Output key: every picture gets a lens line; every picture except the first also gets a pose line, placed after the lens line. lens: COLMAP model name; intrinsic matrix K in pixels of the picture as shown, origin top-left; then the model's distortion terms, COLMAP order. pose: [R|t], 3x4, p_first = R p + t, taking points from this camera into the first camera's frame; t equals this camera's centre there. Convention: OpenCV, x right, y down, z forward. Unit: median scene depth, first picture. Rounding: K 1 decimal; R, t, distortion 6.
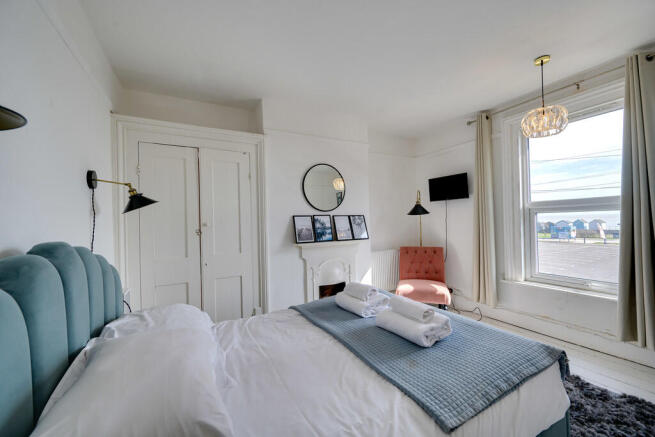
lens RADIAL K [[256.7, 0, 327.7], [0, 256.7, 220.1], [0, 0, 1]] dist [-0.000500, 0.000054]
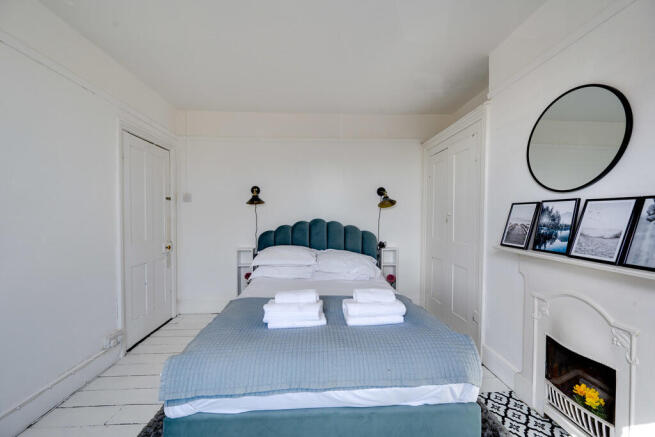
lens RADIAL K [[256.7, 0, 327.7], [0, 256.7, 220.1], [0, 0, 1]] dist [-0.000500, 0.000054]
pose [[-0.434989, 0.045993, -0.899260, 0.630032], [0.015412, 0.998929, 0.043636, -0.009508], [0.900304, 0.005121, -0.435232, 0.825267]]
